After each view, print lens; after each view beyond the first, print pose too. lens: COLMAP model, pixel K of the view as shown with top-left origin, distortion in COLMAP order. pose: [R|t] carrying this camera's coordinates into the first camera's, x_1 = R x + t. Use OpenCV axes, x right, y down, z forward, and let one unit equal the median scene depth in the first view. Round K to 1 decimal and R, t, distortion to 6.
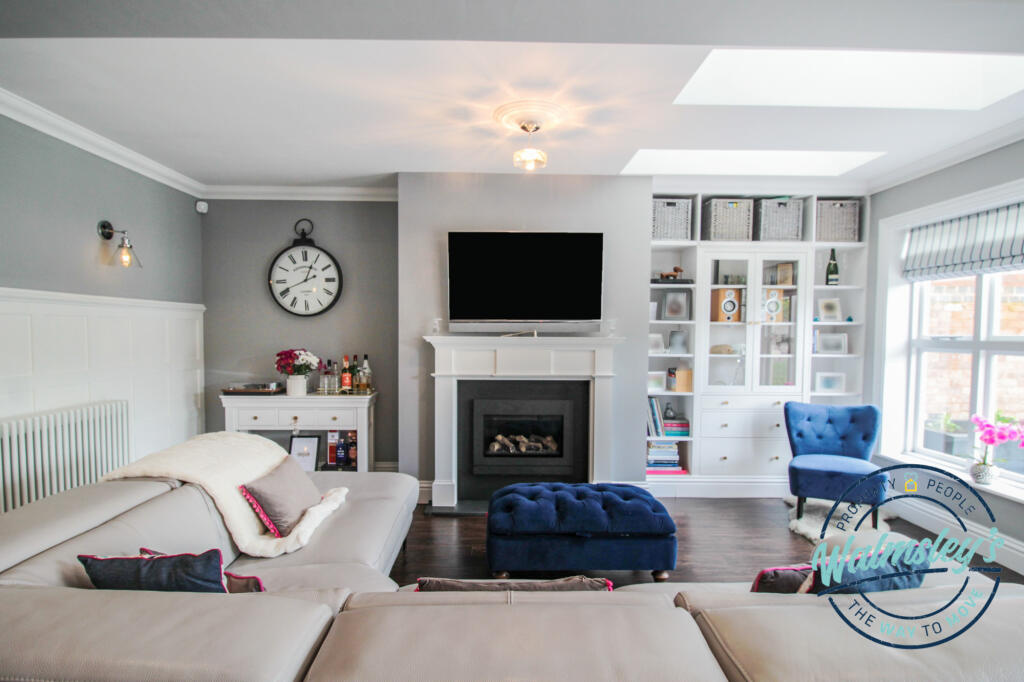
lens RADIAL K [[534.8, 0, 510.0], [0, 534.8, 356.0], [0, 0, 1]] dist [0.002342, 0.000173]
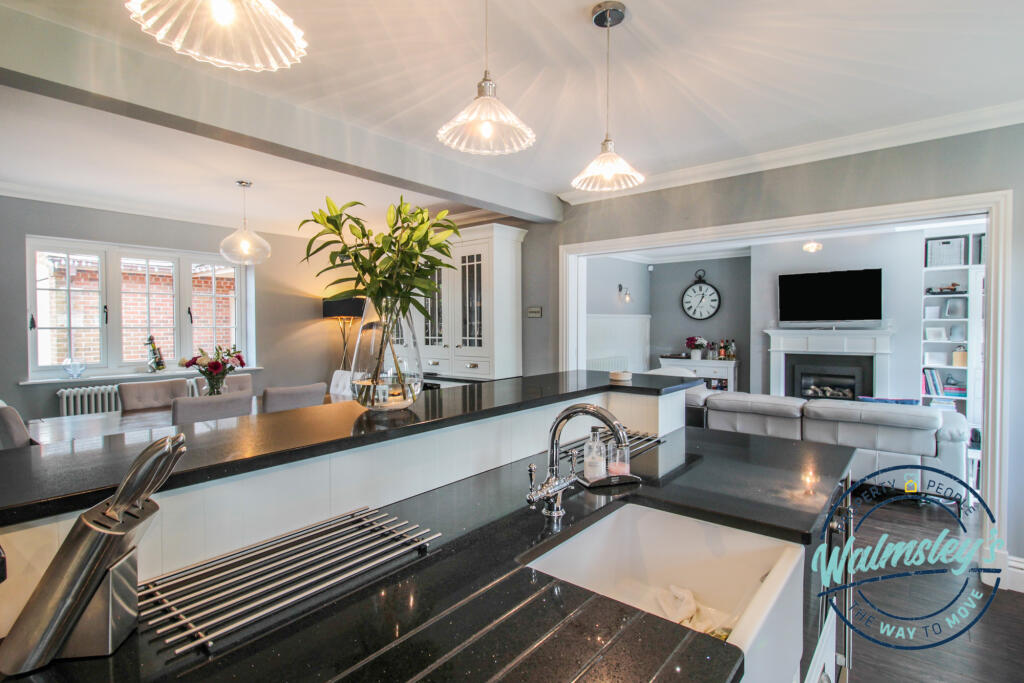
lens RADIAL K [[507.8, 0, 489.1], [0, 507.8, 337.2], [0, 0, 1]] dist [-0.000748, -0.000426]
pose [[0.742385, 0.005520, -0.669951, 0.301787], [-0.016852, 0.999804, -0.010436, 0.022738], [0.669762, 0.019038, 0.742332, -0.938781]]
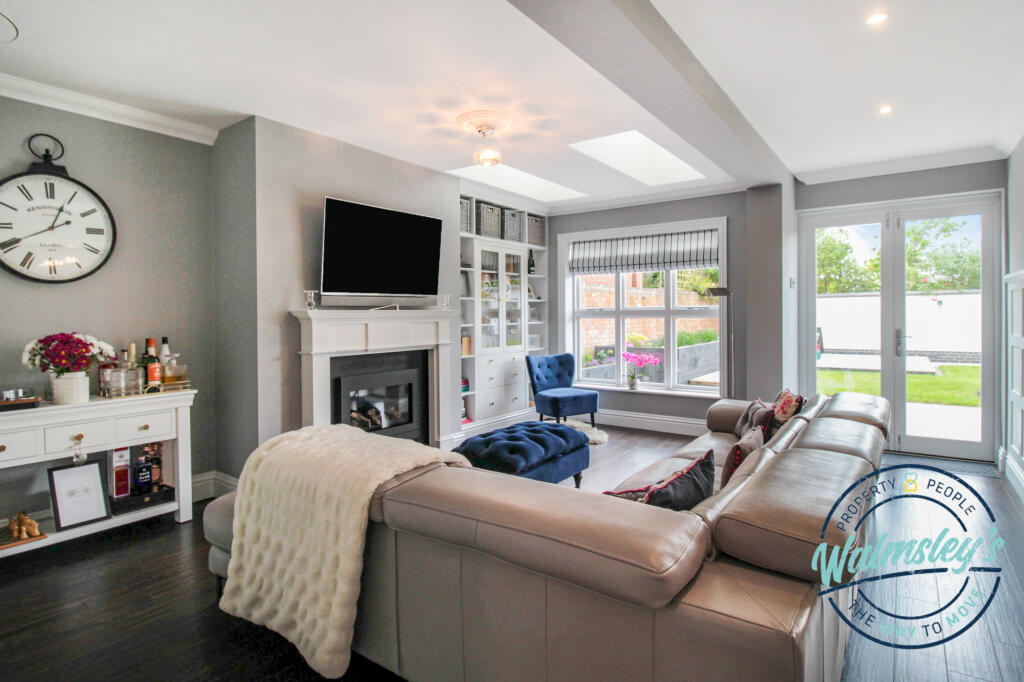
lens RADIAL K [[531.2, 0, 511.5], [0, 531.2, 313.4], [0, 0, 1]] dist [-0.005132, -0.000467]
pose [[0.605168, -0.010332, 0.796031, -0.594058], [0.045934, 0.998703, -0.021958, 0.003043], [-0.794772, 0.049853, 0.604858, 0.179540]]
